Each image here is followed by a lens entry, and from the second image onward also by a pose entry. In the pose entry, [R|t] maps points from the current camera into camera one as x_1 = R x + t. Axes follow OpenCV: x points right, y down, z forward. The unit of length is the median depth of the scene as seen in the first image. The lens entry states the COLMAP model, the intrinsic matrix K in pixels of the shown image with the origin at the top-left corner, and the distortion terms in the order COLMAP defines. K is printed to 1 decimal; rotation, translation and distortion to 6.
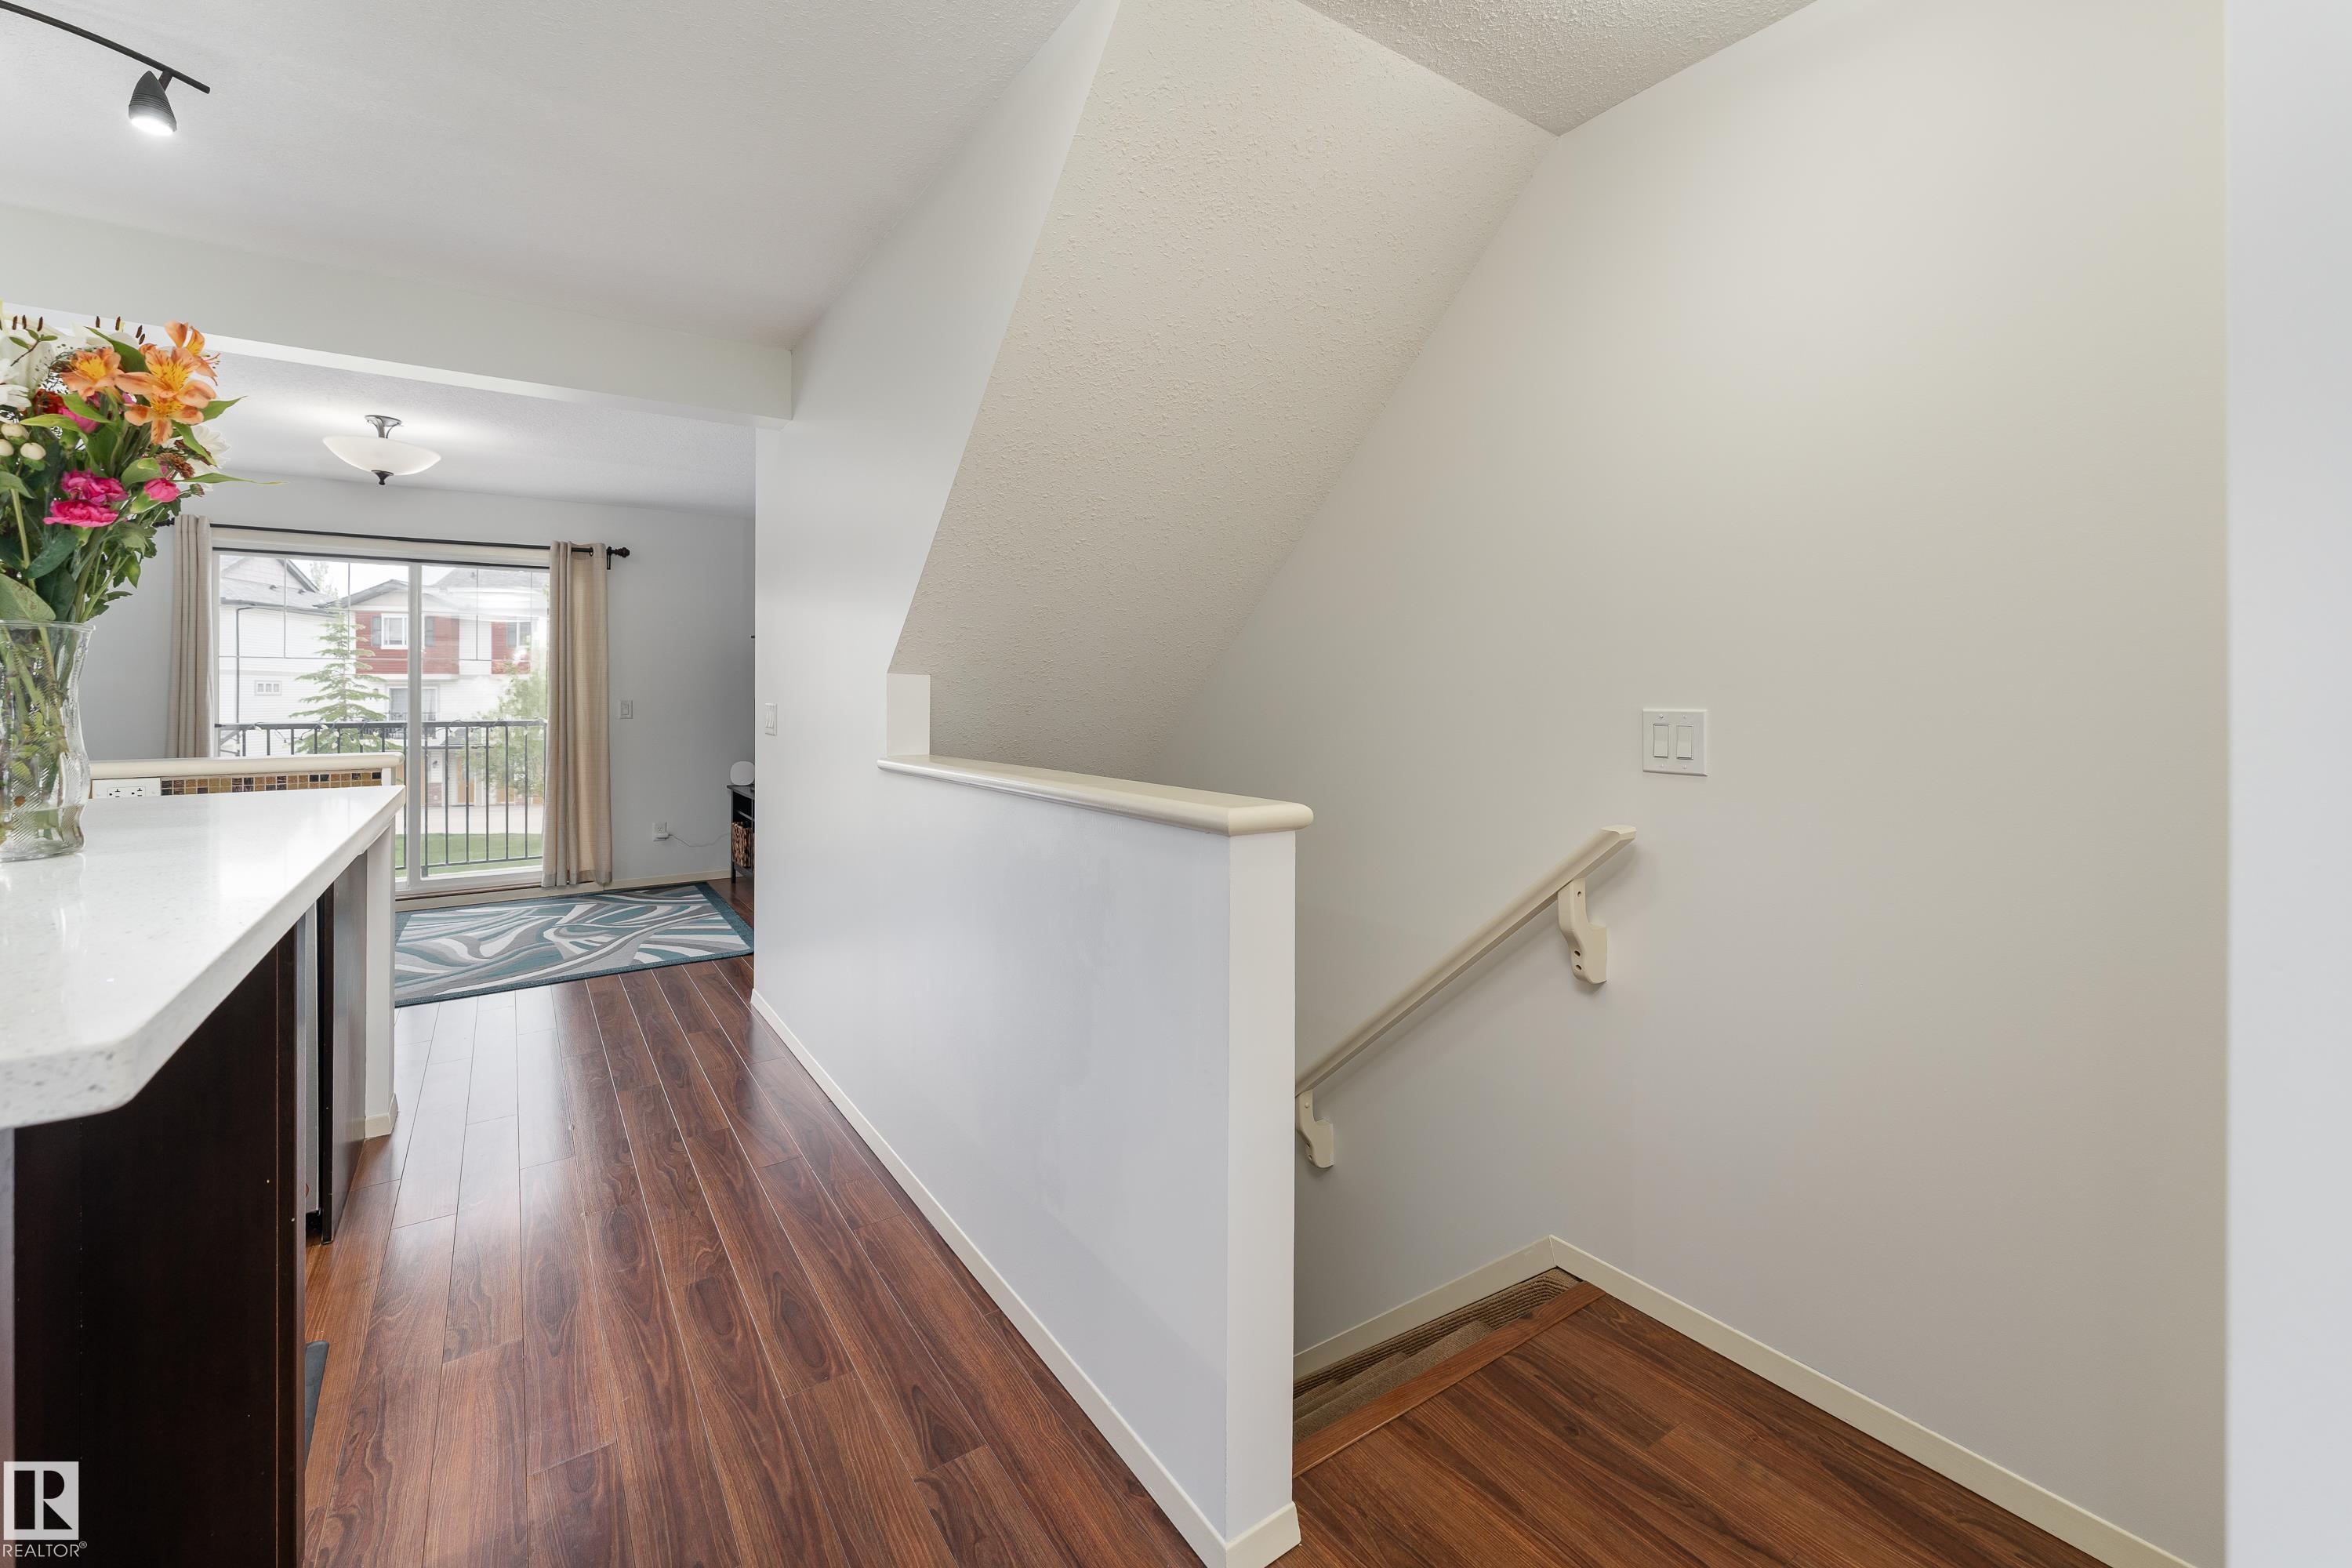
lens RADIAL K [[981.1, 0, 1178.0], [0, 981.1, 692.1], [0, 0, 1]] dist [0.001530, 0.000198]
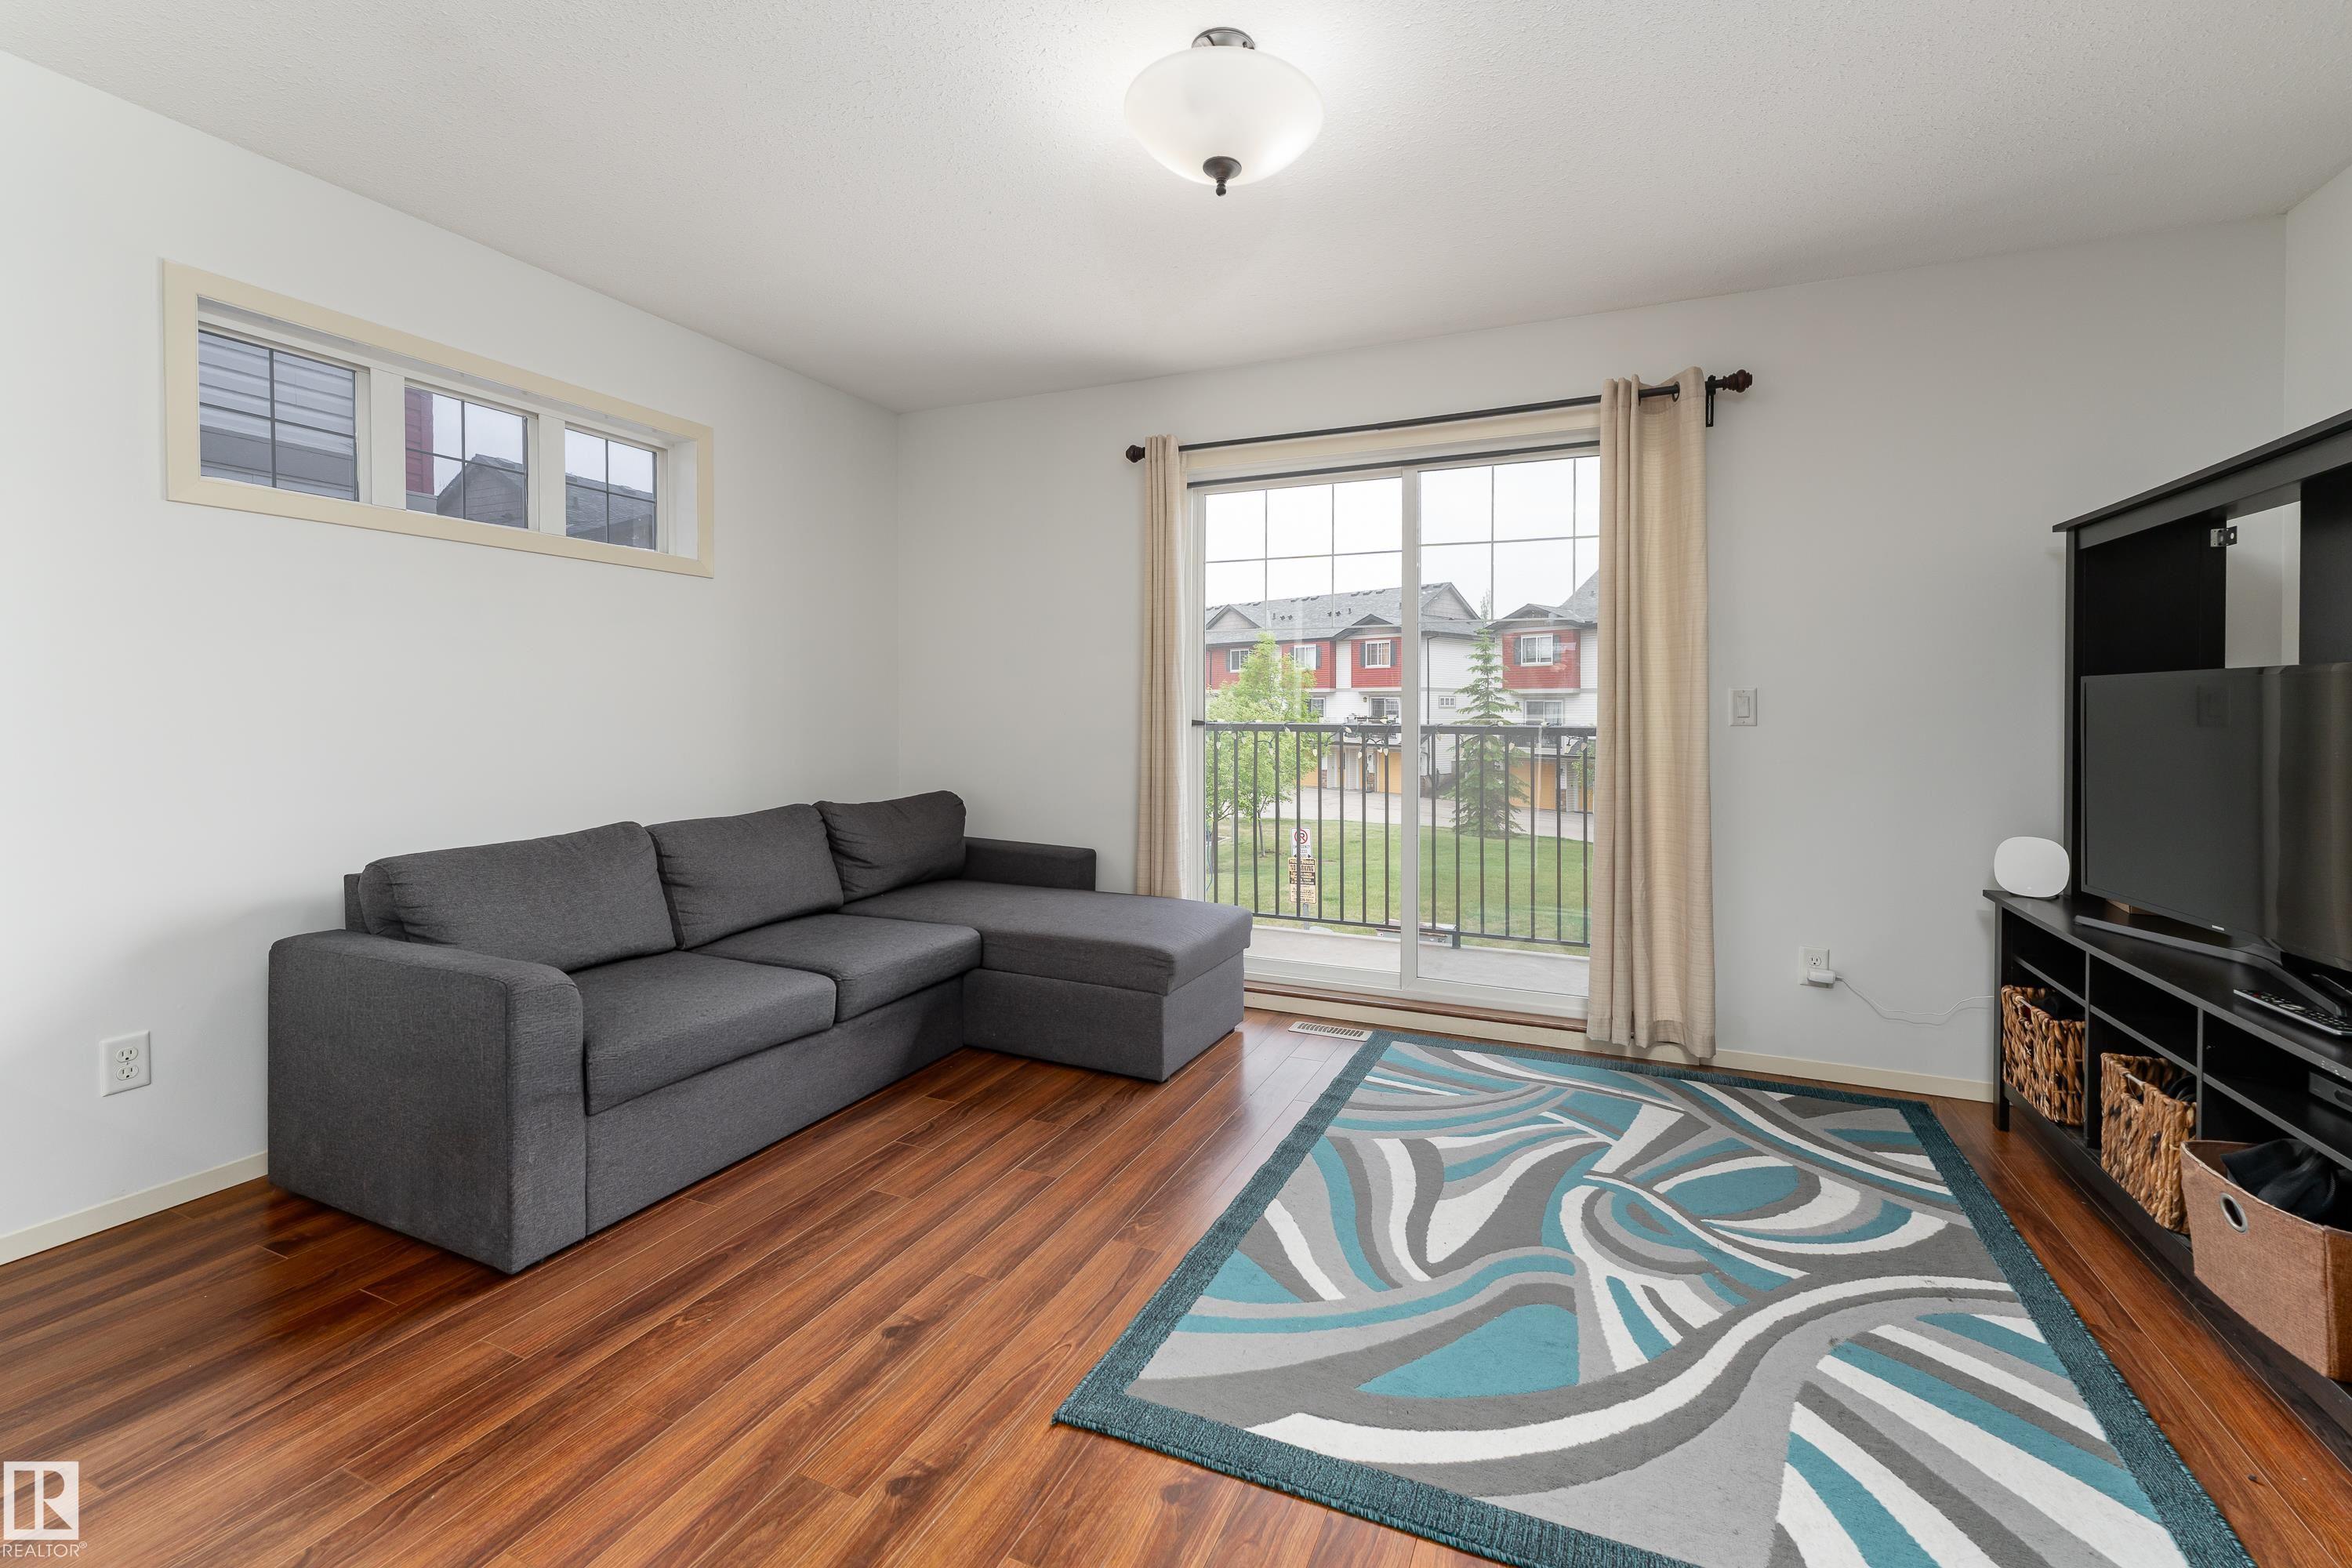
lens RADIAL K [[1015.1, 0, 1175.4], [0, 1015.1, 699.3], [0, 0, 1]] dist [0.002718, 0.000476]
pose [[0.526401, -0.002313, -0.850233, -0.319720], [-0.004524, 0.999975, -0.005521, 0.020077], [0.850224, 0.006753, 0.526377, 0.560362]]
